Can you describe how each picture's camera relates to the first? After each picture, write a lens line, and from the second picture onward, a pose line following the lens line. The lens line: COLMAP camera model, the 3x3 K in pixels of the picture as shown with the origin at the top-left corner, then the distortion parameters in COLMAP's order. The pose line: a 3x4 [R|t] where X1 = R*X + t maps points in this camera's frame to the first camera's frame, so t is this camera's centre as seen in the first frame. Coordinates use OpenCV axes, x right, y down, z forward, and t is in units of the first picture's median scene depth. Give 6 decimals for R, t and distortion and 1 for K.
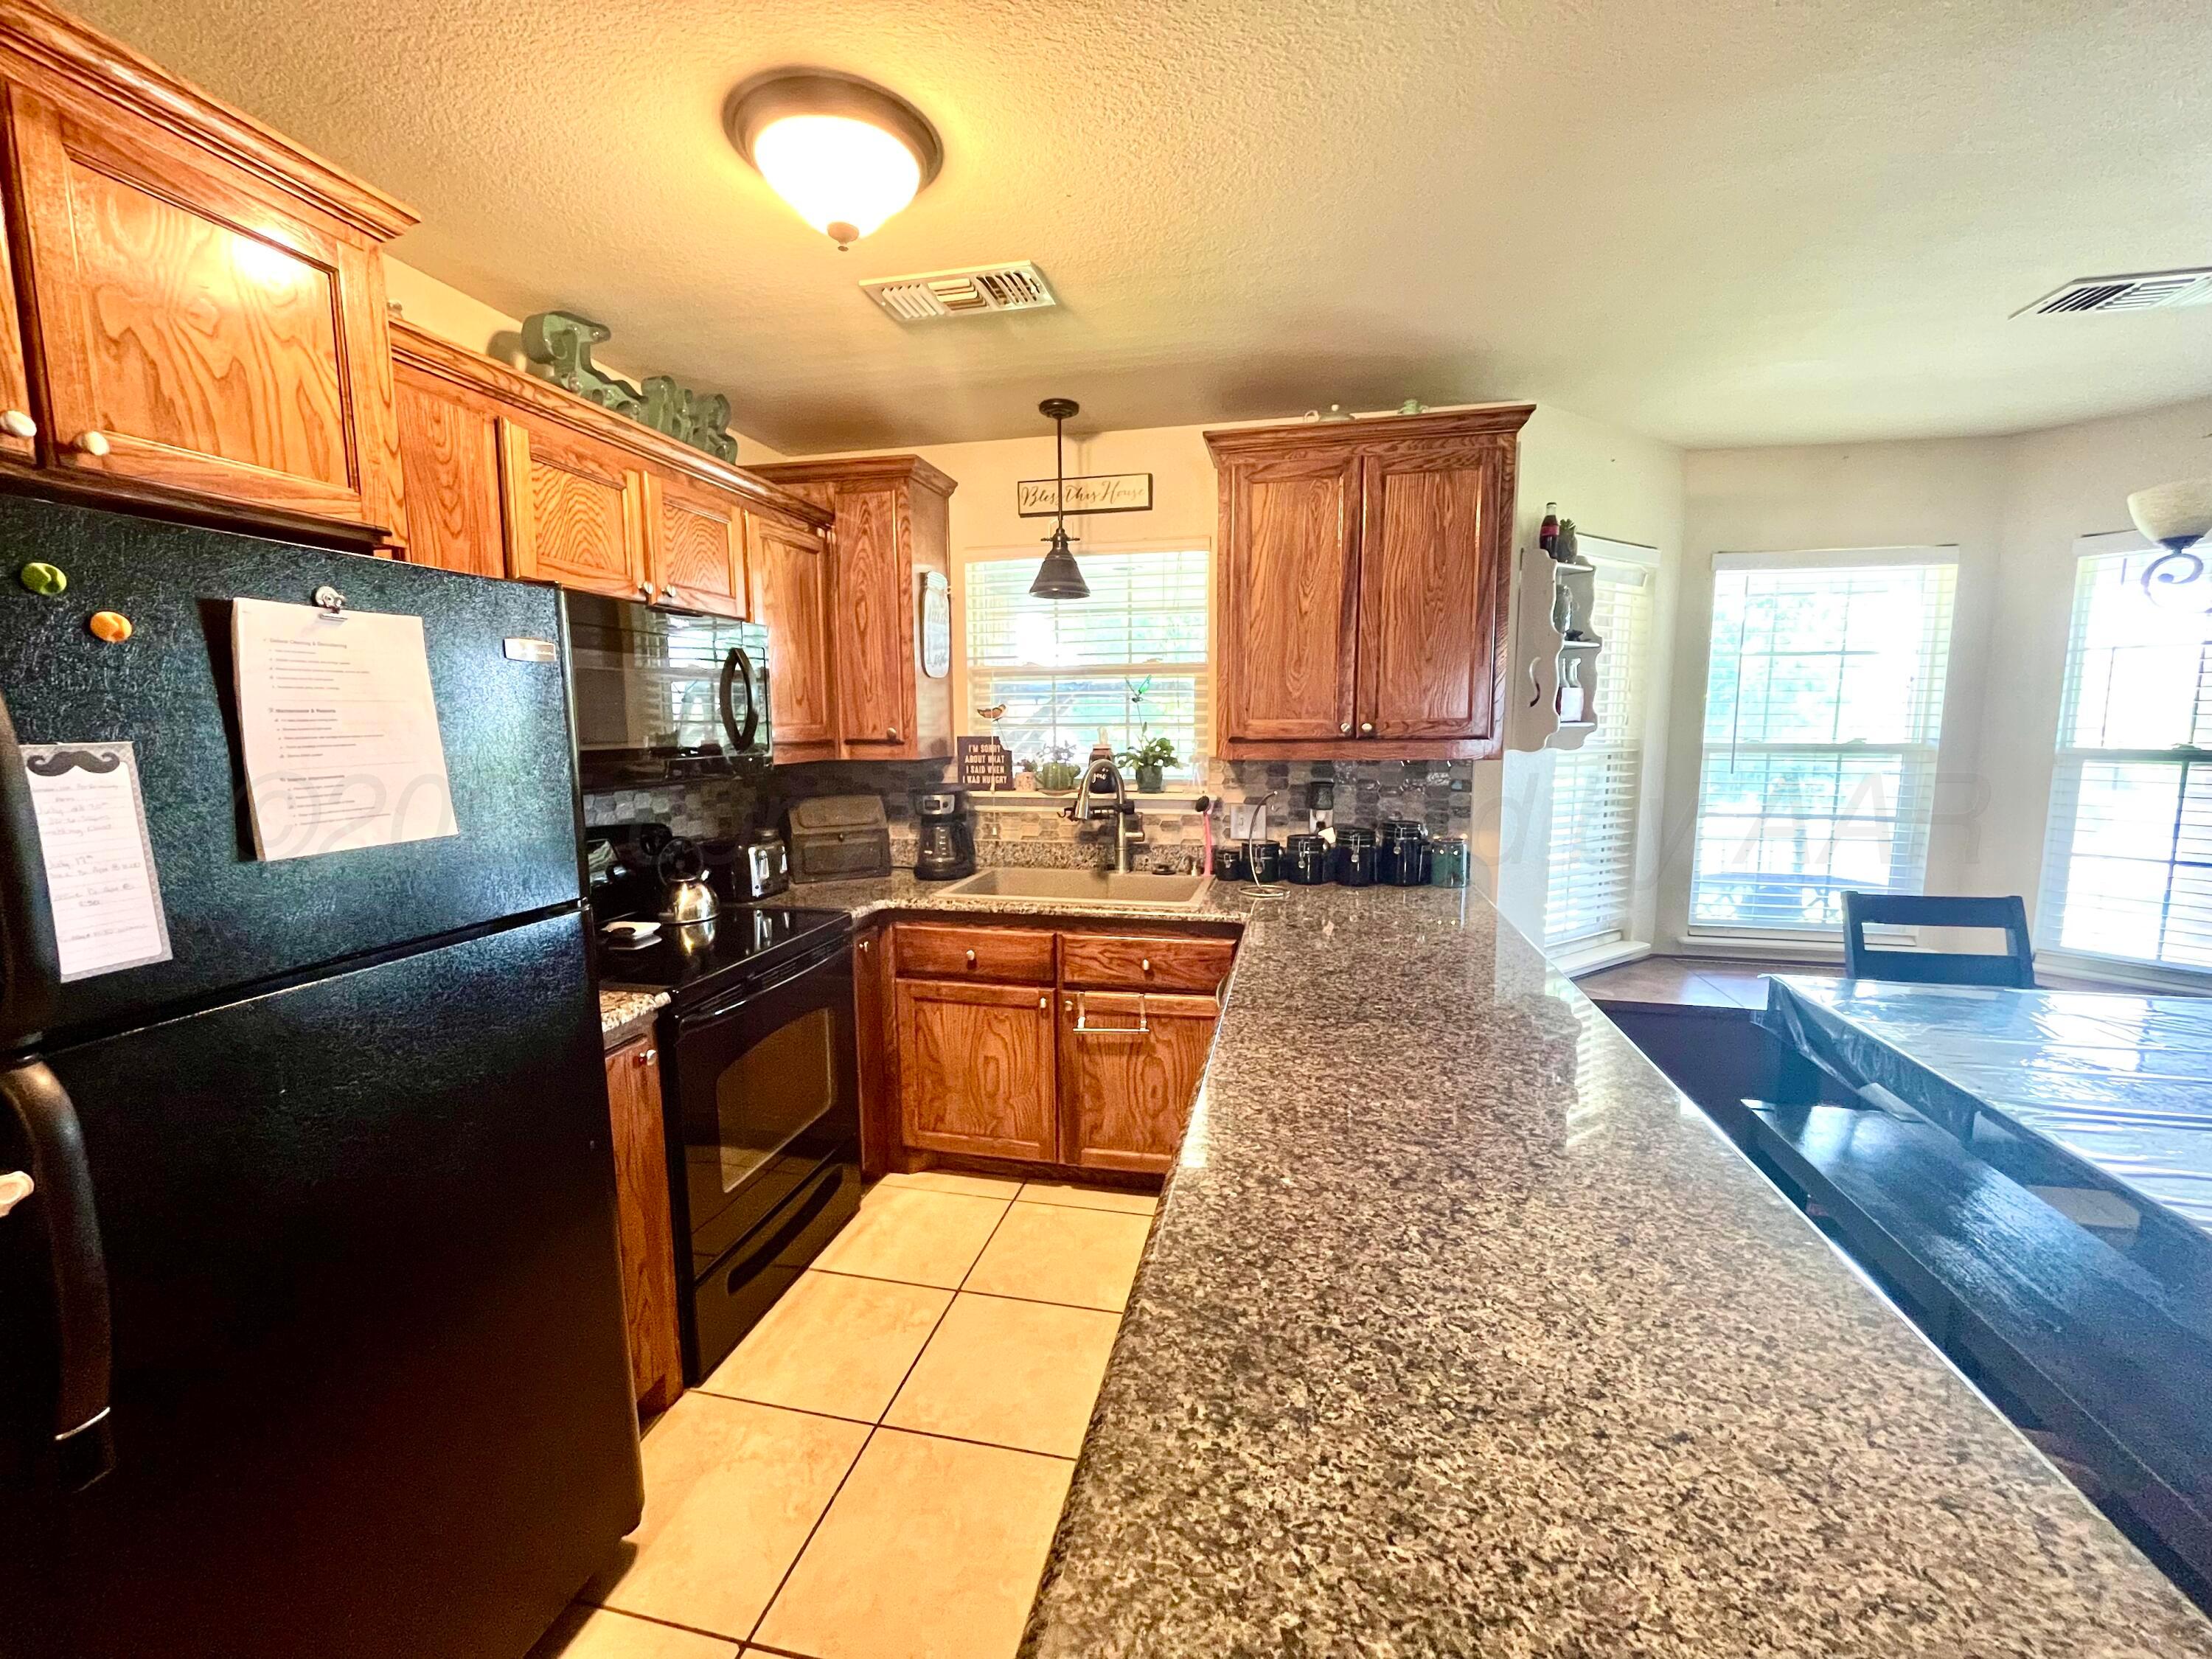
lens RADIAL K [[899.6, 0, 1101.6], [0, 899.6, 830.6], [0, 0, 1]] dist [-0.002988, 0.000299]
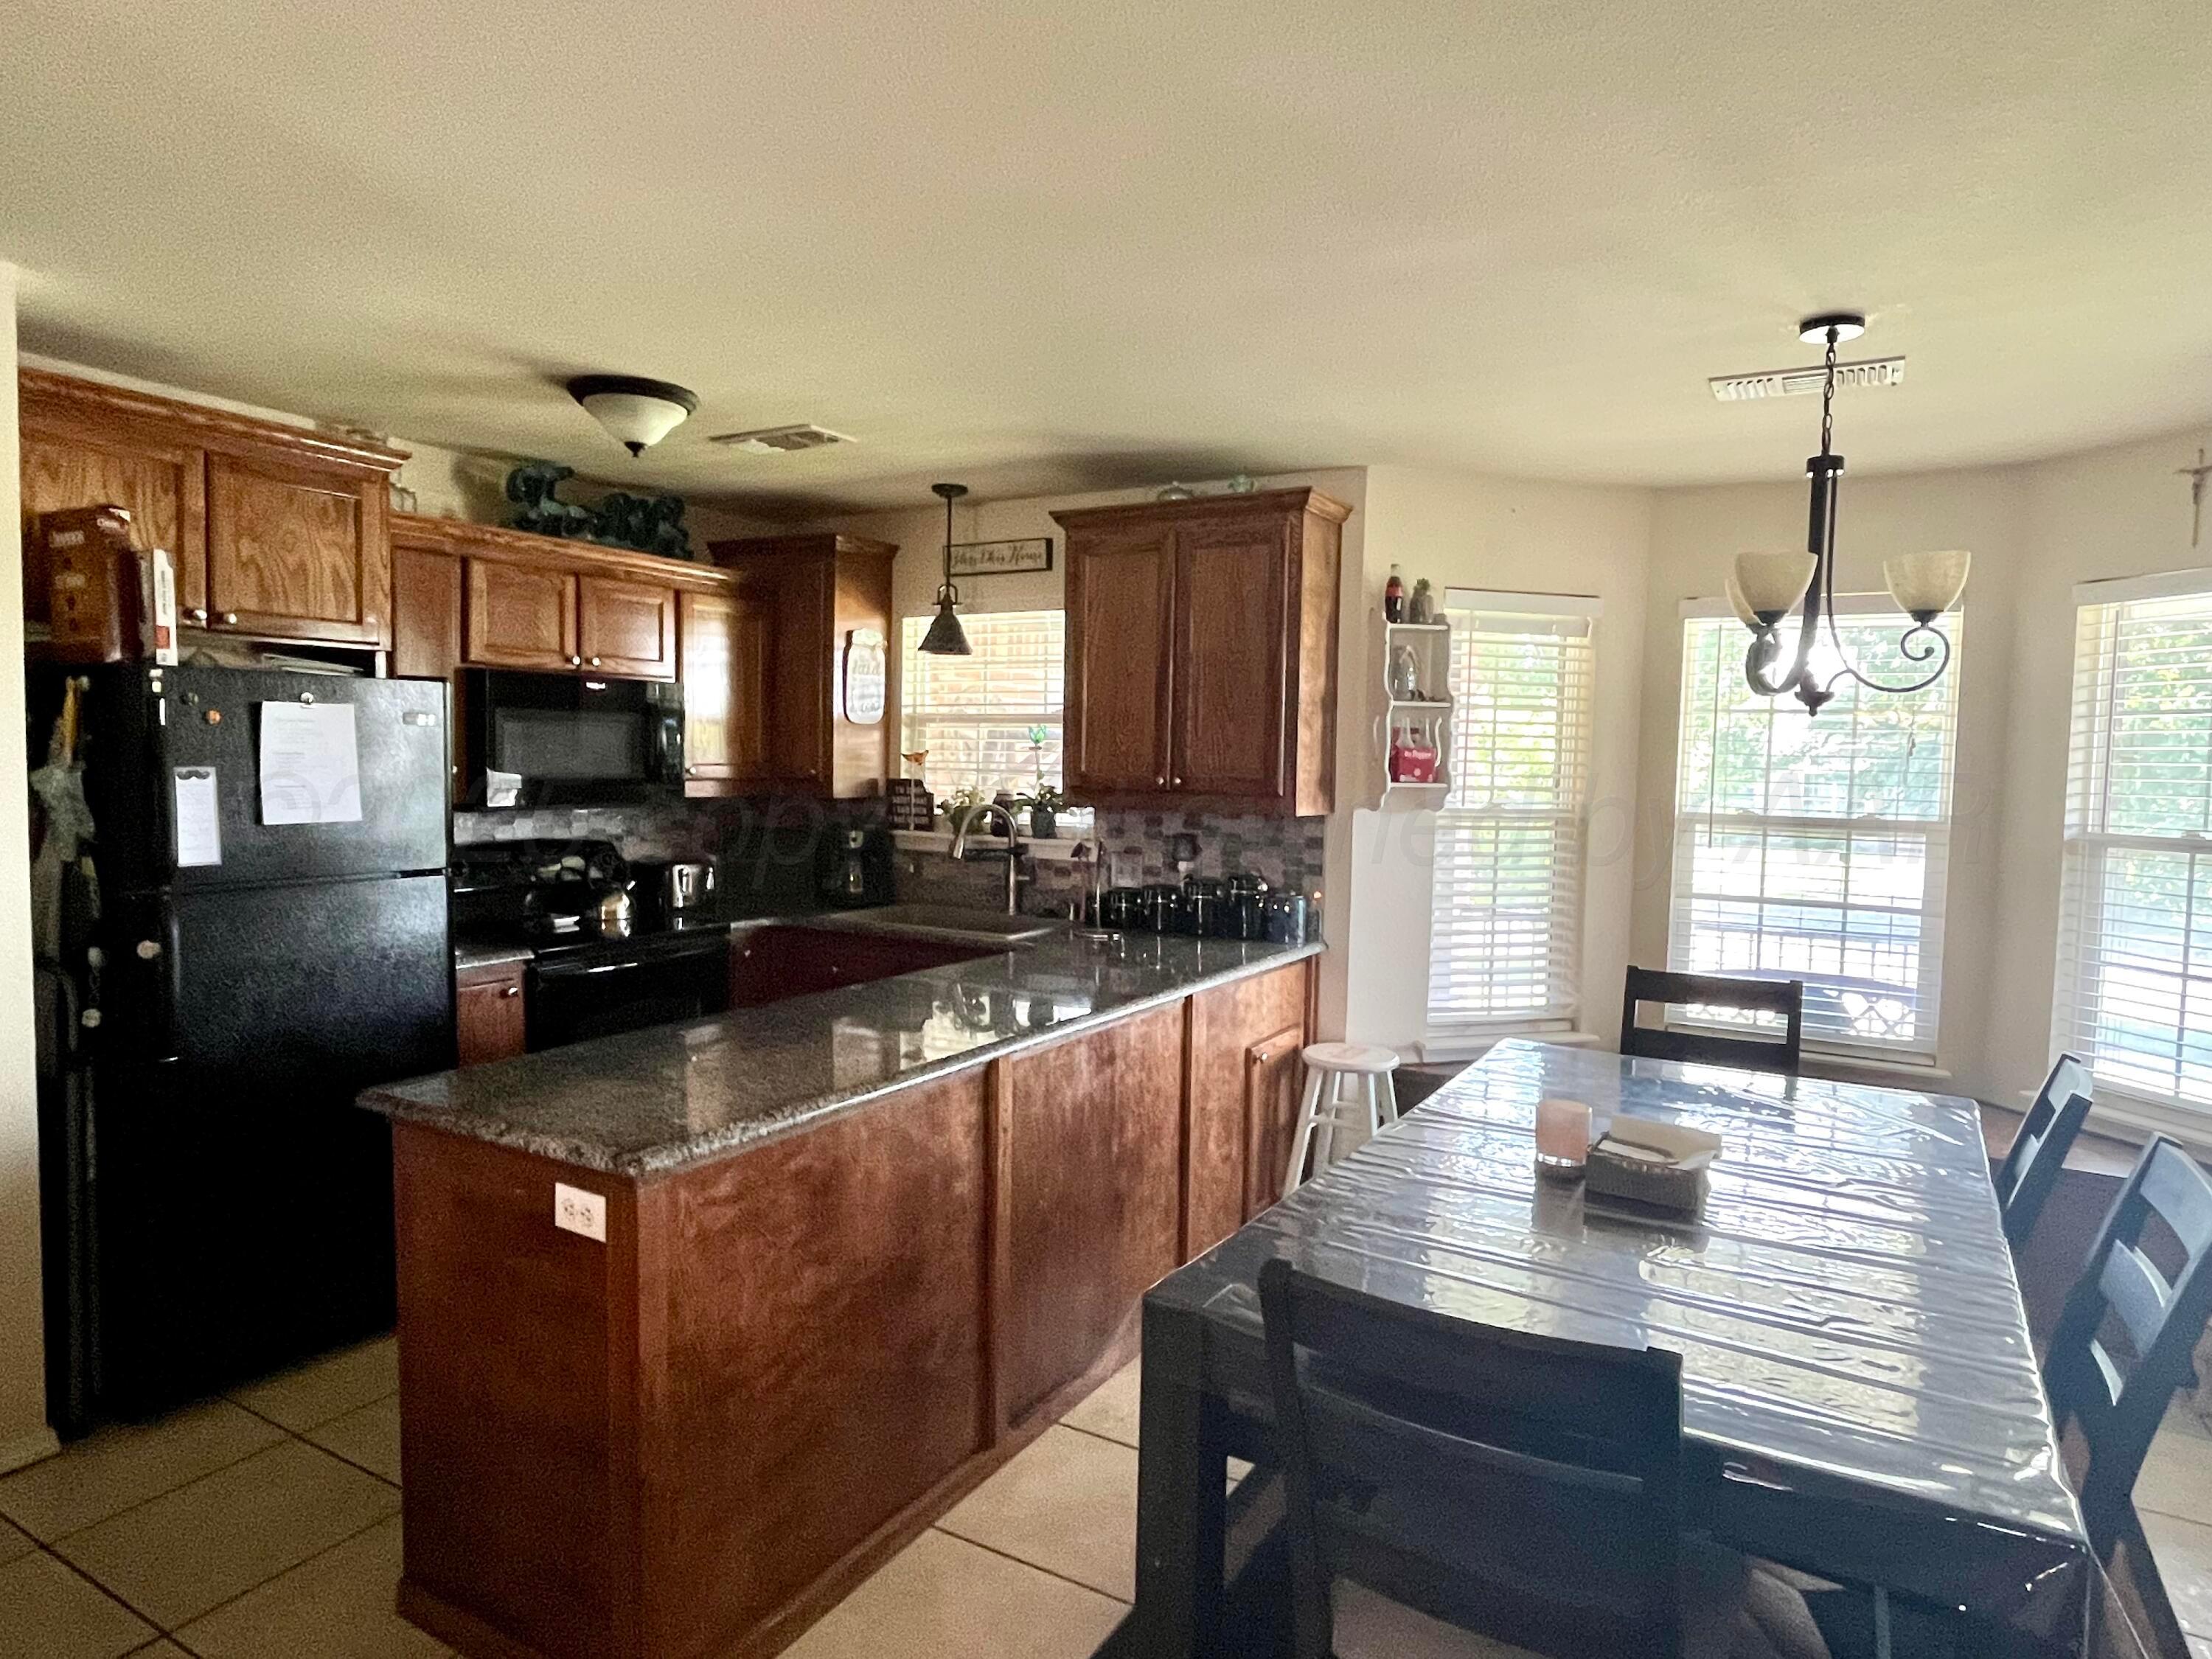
lens RADIAL K [[1294.1, 0, 1102.0], [0, 1294.1, 833.2], [0, 0, 1]] dist [-0.002652, -0.000017]
pose [[0.953484, 0.043188, -0.298335, 0.644294], [-0.062415, 0.996522, -0.055218, 0.034506], [0.294912, 0.071270, 0.952863, -0.455997]]
